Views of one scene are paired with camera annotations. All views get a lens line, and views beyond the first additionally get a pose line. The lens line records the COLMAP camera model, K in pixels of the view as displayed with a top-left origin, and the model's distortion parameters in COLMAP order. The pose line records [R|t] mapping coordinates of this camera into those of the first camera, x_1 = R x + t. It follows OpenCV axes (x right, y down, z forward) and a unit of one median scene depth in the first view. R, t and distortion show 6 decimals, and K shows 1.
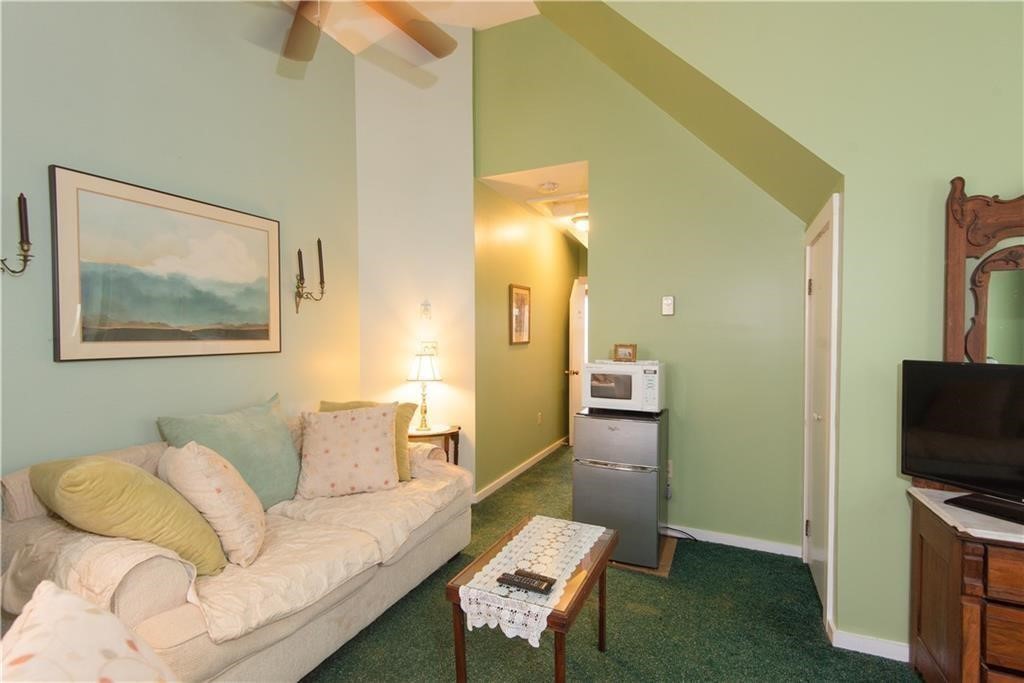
lens RADIAL K [[471.5, 0, 513.7], [0, 471.5, 346.0], [0, 0, 1]] dist [0.000673, -0.003263]
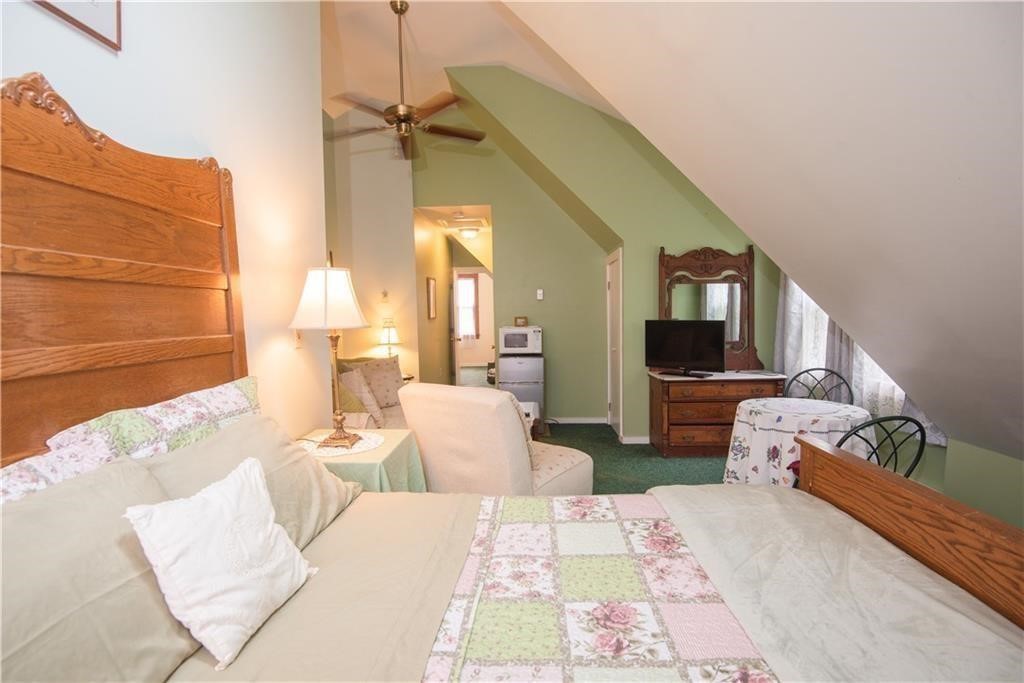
lens RADIAL K [[471.5, 0, 509.0], [0, 471.5, 341.6], [0, 0, 1]] dist [0.000673, -0.003263]
pose [[0.929057, -0.040970, 0.367662, -0.628738], [0.026203, 0.998640, 0.045069, 0.011411], [-0.369009, -0.032237, 0.928867, -0.867115]]
